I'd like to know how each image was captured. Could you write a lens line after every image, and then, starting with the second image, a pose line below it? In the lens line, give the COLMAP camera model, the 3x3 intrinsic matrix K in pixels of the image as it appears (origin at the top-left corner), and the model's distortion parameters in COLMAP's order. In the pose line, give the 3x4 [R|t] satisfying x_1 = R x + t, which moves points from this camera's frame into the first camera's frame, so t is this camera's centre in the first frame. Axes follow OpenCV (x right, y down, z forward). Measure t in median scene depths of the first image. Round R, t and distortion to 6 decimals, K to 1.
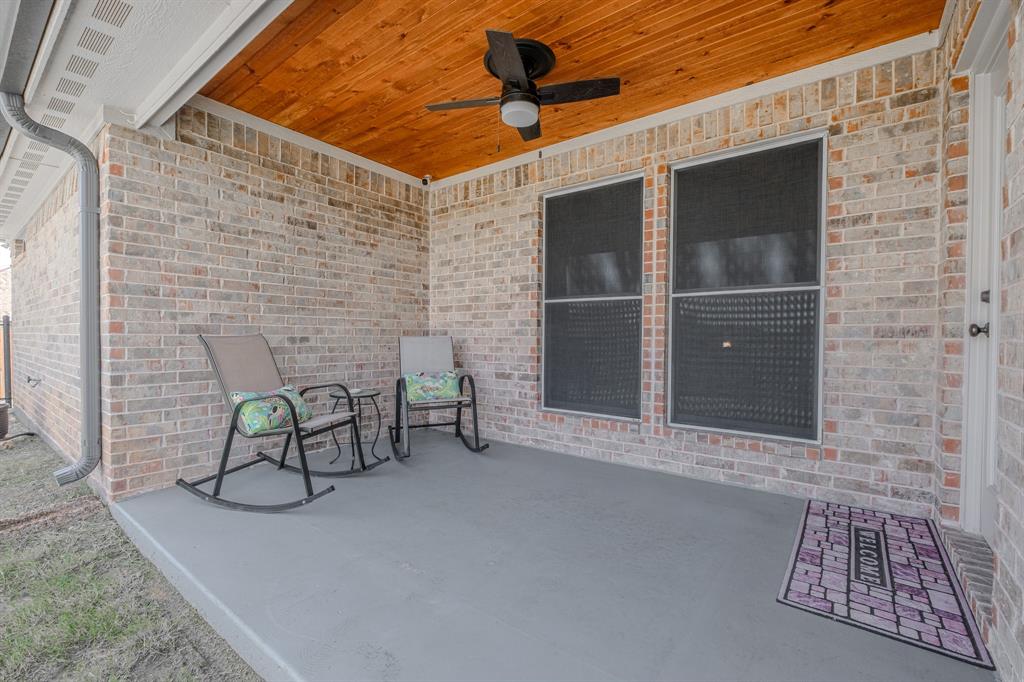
lens RADIAL K [[440.0, 0, 512.0], [0, 440.0, 341.0], [0, 0, 1]] dist [-0.006974, 0.000358]
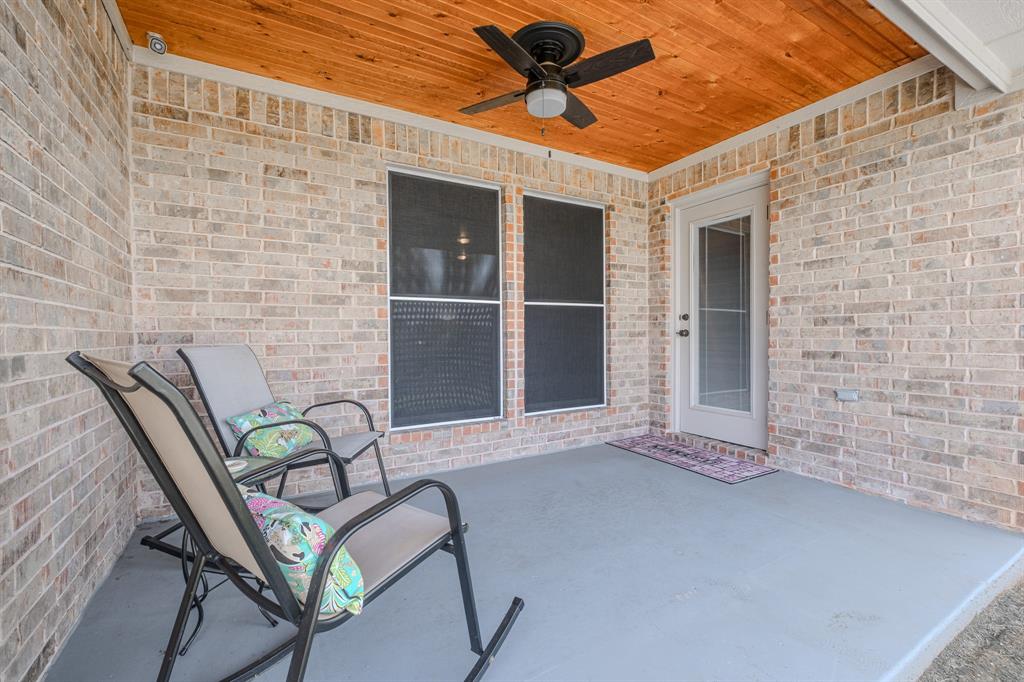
lens RADIAL K [[440.0, 0, 512.0], [0, 440.0, 341.0], [0, 0, 1]] dist [-0.006974, 0.000358]
pose [[0.379722, -0.023190, 0.924810, -0.692124], [0.018899, 0.999672, 0.017307, -0.023611], [-0.924907, 0.010906, 0.380036, 0.565291]]
